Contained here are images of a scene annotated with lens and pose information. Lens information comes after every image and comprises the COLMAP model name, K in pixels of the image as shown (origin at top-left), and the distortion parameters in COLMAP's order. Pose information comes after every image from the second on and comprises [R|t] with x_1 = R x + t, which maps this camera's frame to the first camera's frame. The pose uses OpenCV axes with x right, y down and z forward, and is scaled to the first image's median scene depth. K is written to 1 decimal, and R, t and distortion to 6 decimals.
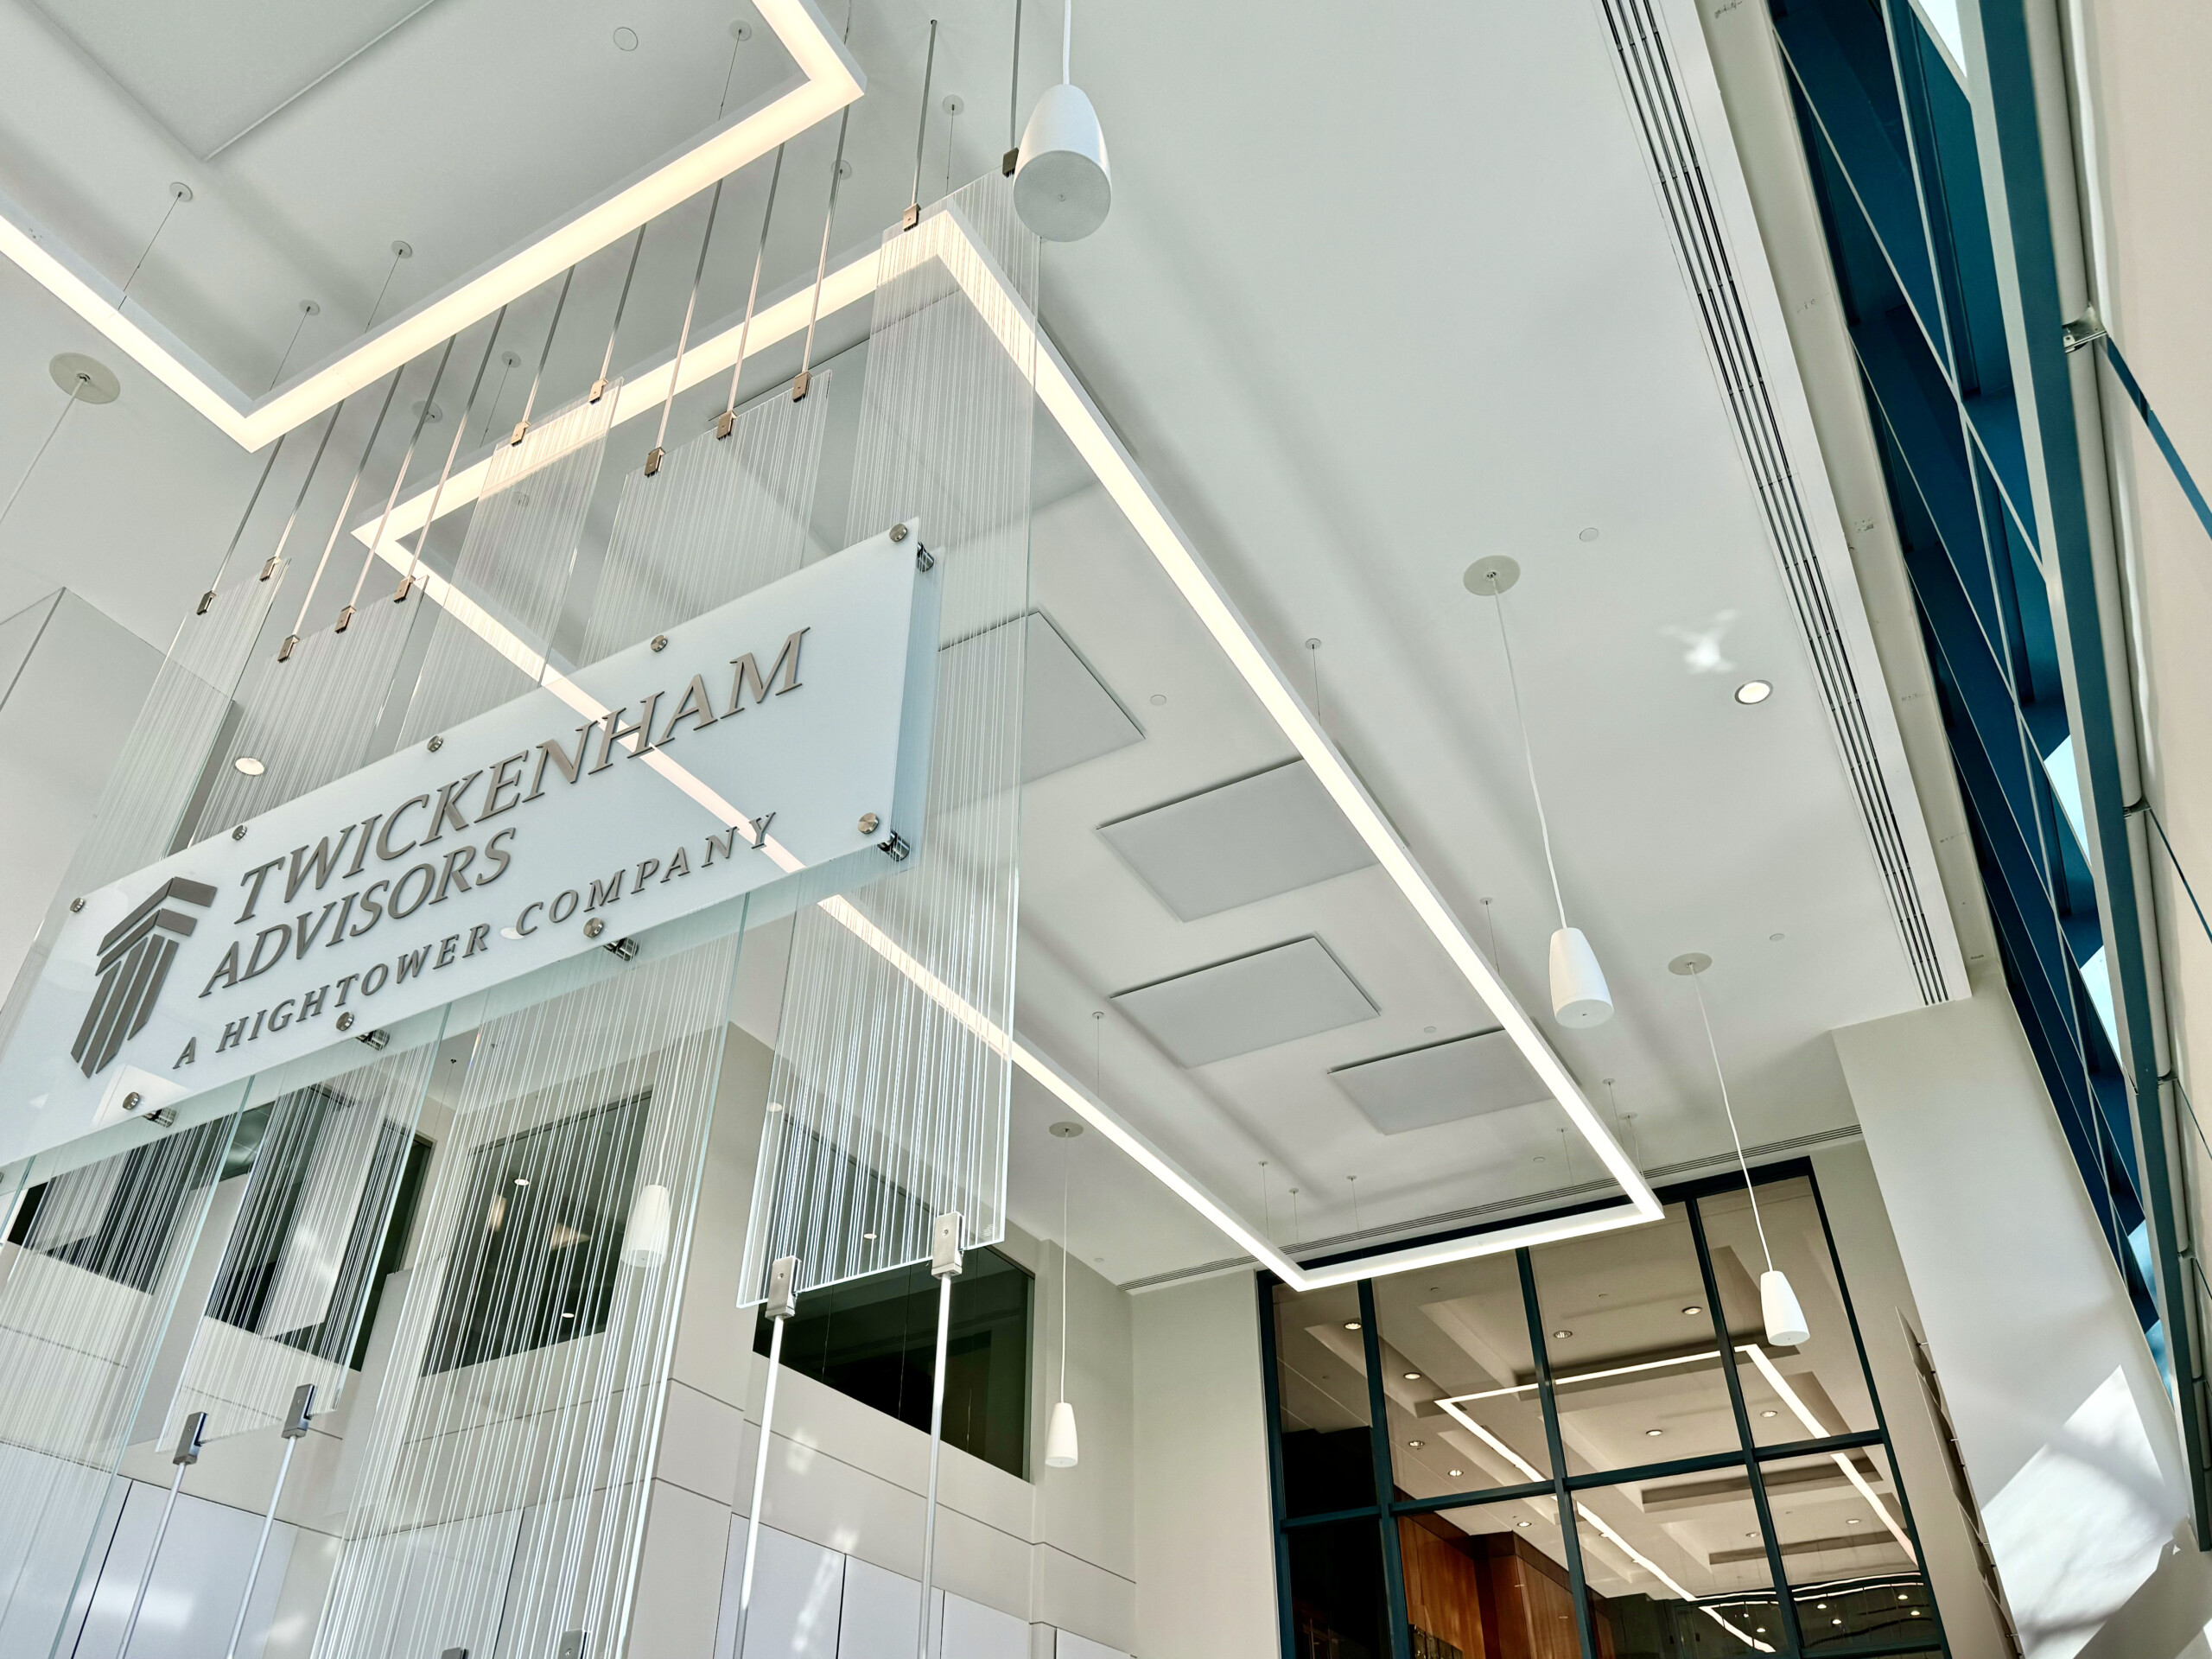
lens RADIAL K [[1612.7, 0, 1106.0], [0, 1612.7, 829.5], [0, 0, 1]] dist [0.060251, -0.001159]
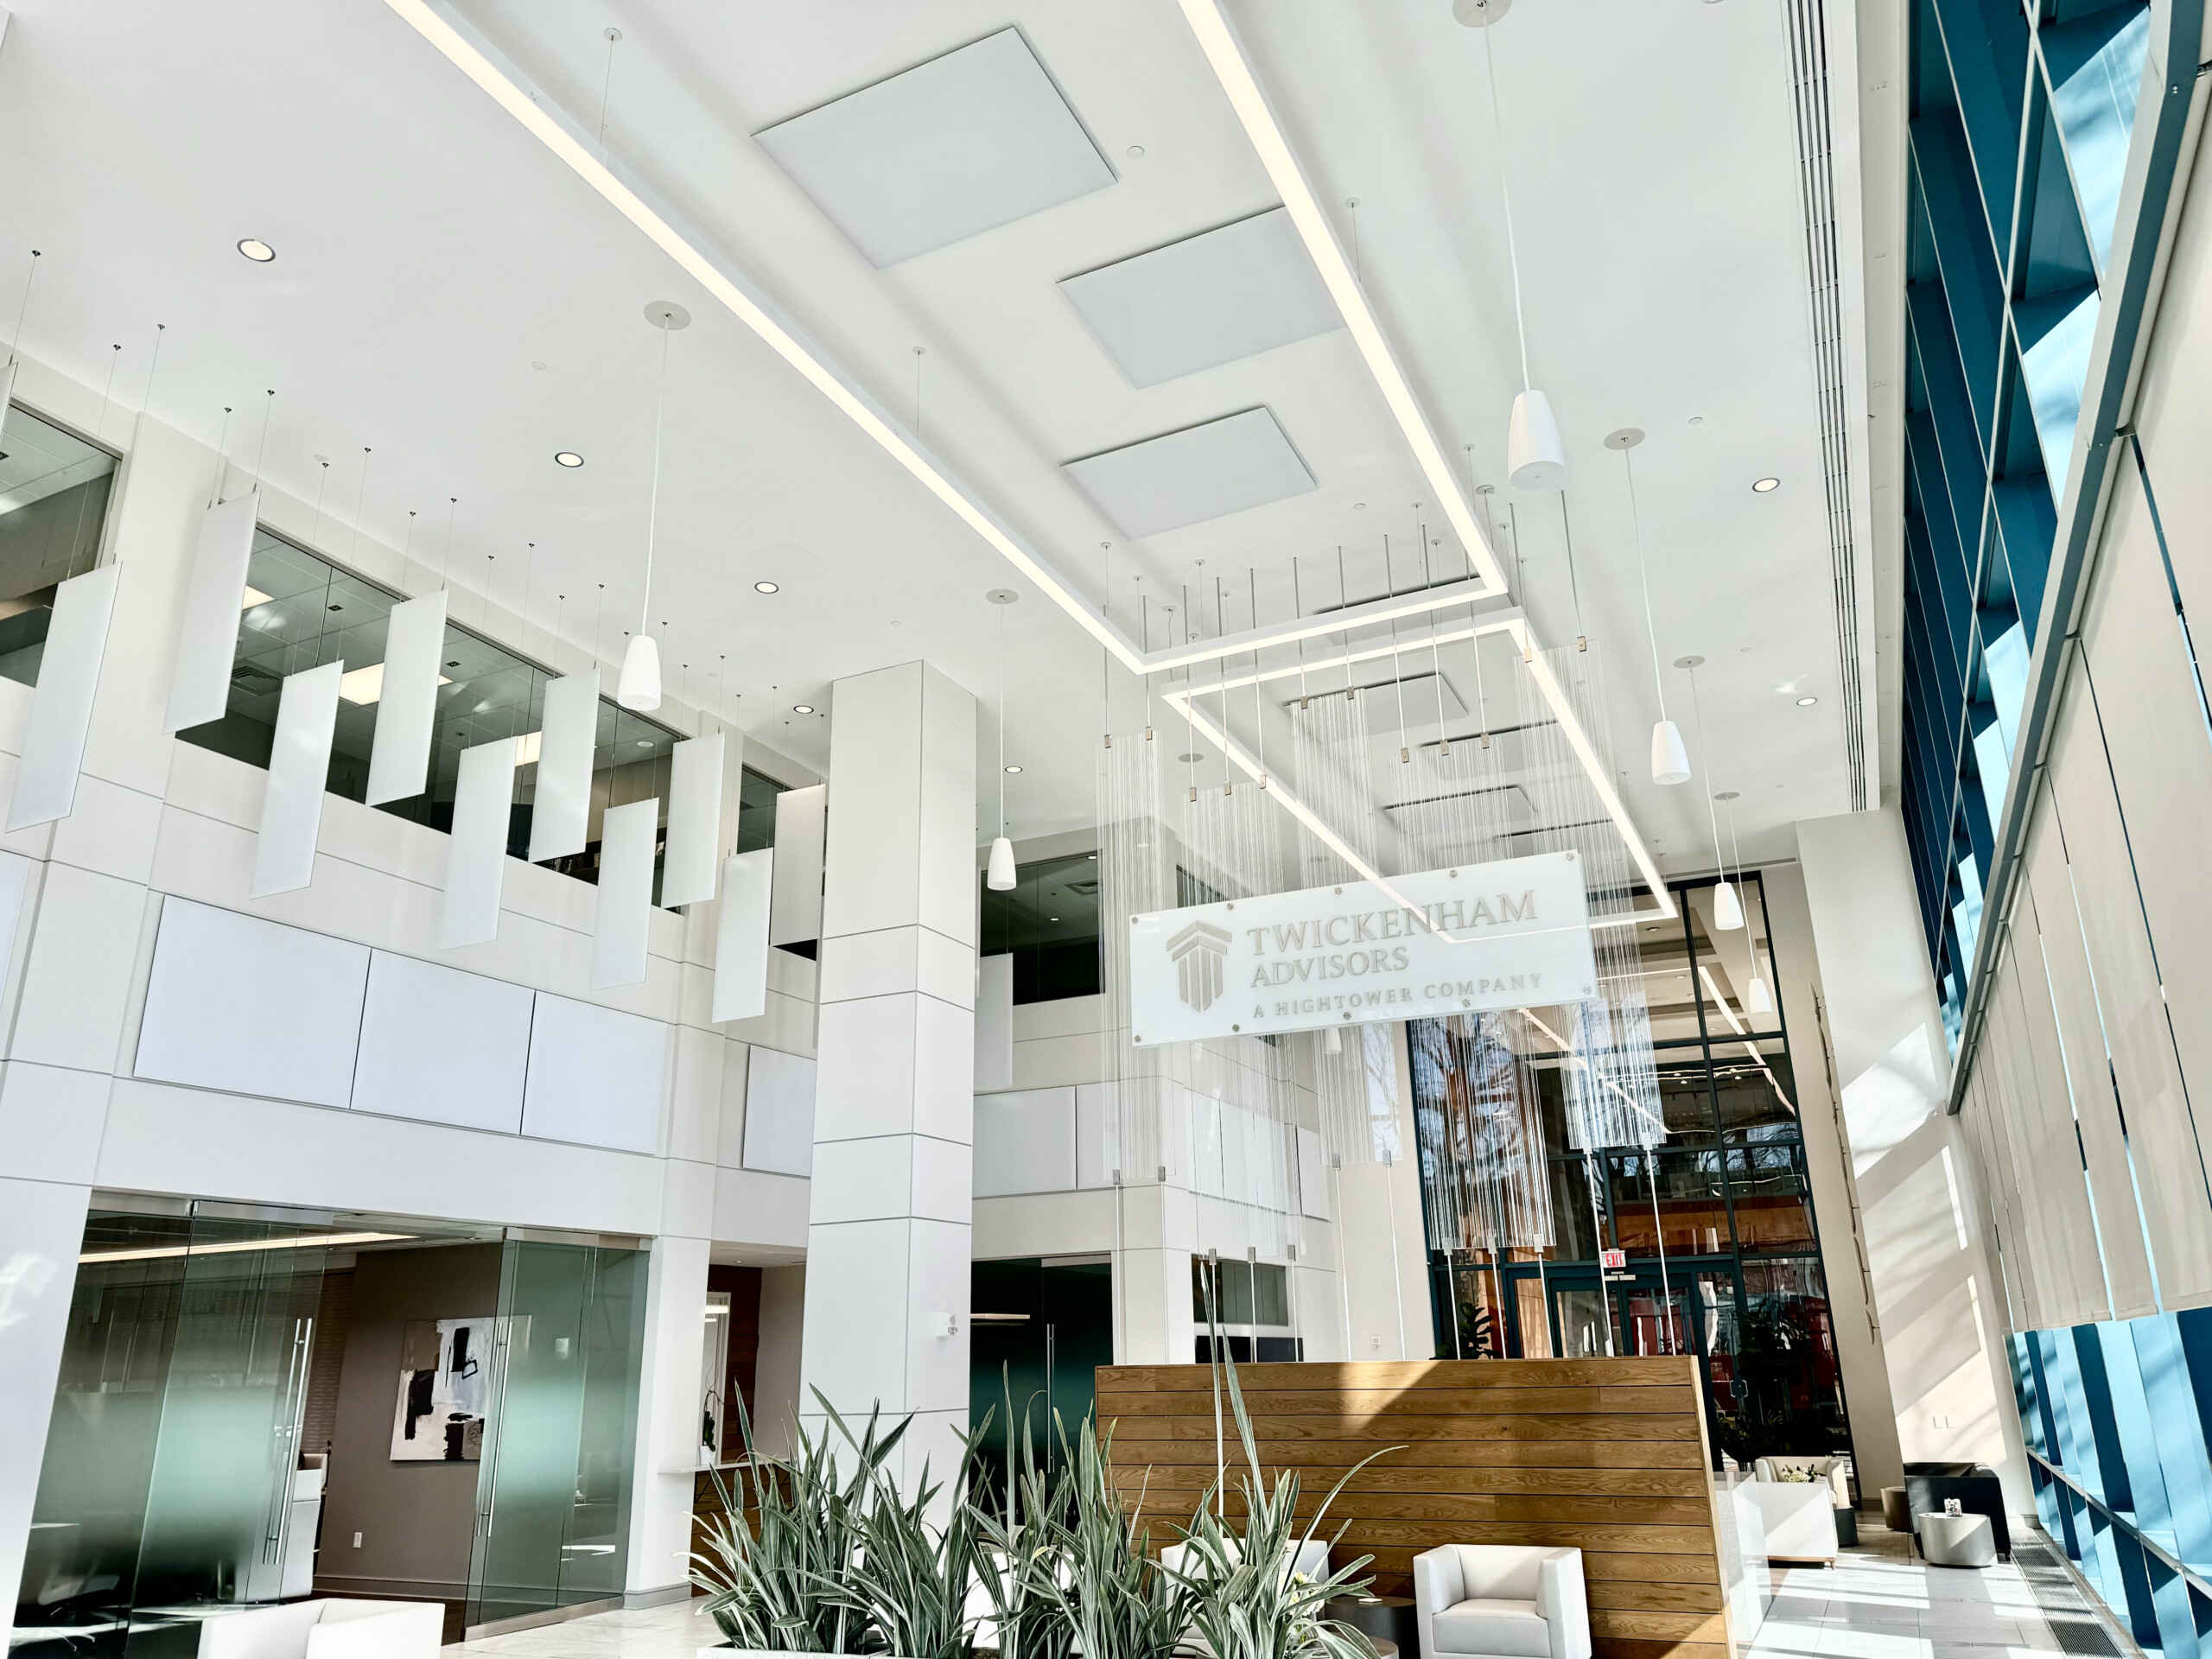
lens RADIAL K [[1541.3, 0, 1106.0], [0, 1541.3, 829.5], [0, 0, 1]] dist [0.043735, -0.000110]
pose [[0.997806, 0.007103, 0.065824, -0.544270], [-0.027746, 0.947566, 0.318353, -0.522066], [-0.060112, -0.319480, 0.945684, -0.702483]]
